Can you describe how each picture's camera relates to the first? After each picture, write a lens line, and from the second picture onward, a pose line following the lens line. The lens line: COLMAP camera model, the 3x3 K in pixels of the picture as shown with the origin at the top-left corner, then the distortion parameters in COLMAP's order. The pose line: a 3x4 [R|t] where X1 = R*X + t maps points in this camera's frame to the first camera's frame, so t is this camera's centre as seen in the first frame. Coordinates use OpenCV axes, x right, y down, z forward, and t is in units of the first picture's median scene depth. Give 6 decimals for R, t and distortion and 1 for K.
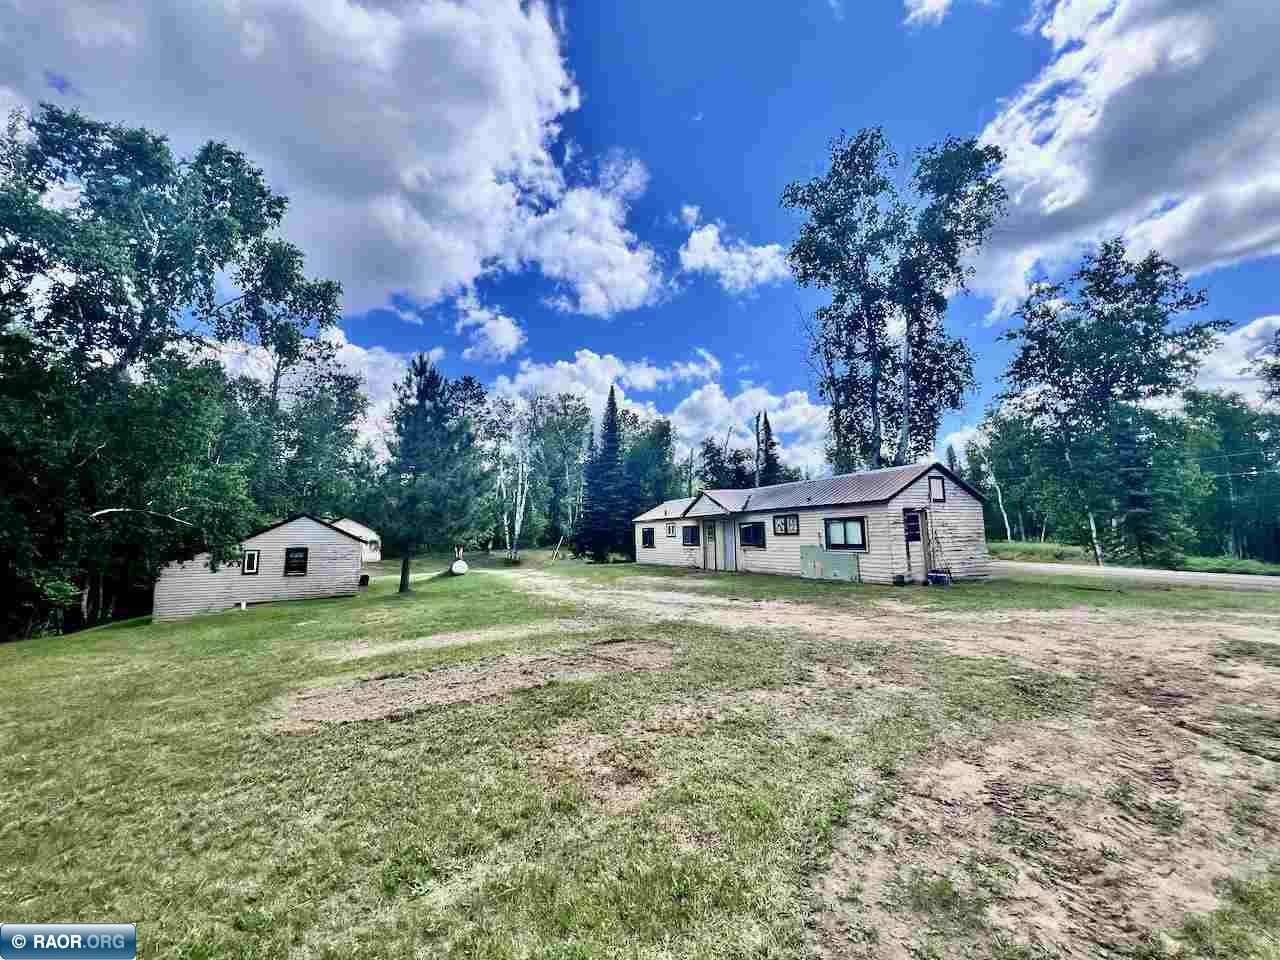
lens RADIAL K [[512.4, 0, 635.4], [0, 512.4, 476.9], [0, 0, 1]] dist [-0.005794, 0.000057]
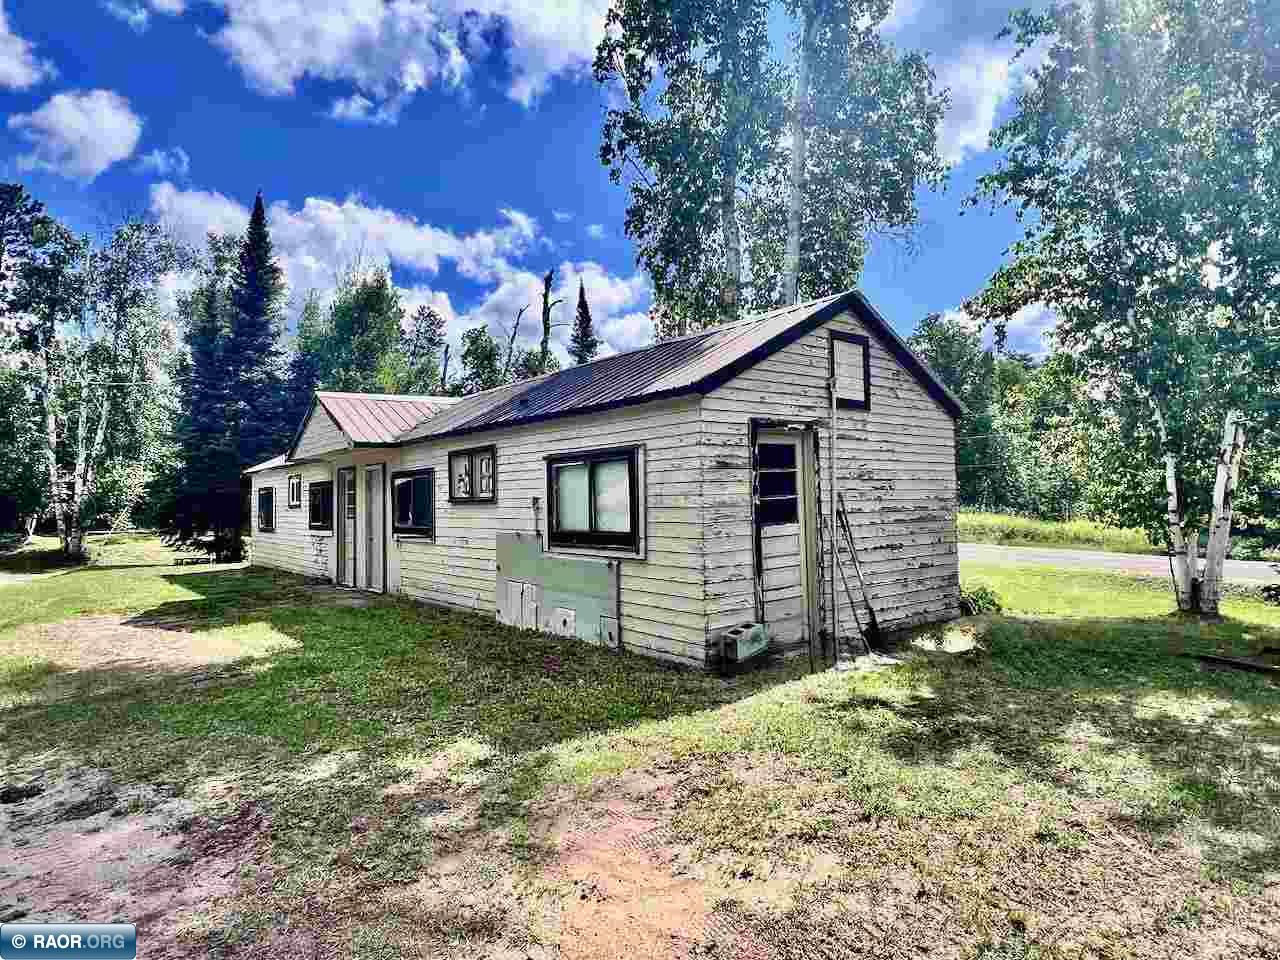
lens RADIAL K [[709.6, 0, 638.3], [0, 709.6, 482.1], [0, 0, 1]] dist [0.001816, 0.000172]
pose [[0.968944, 0.006489, 0.247195, 0.322299], [-0.027290, 0.996355, 0.080816, 0.060925], [-0.245769, -0.085052, 0.965590, 0.547454]]
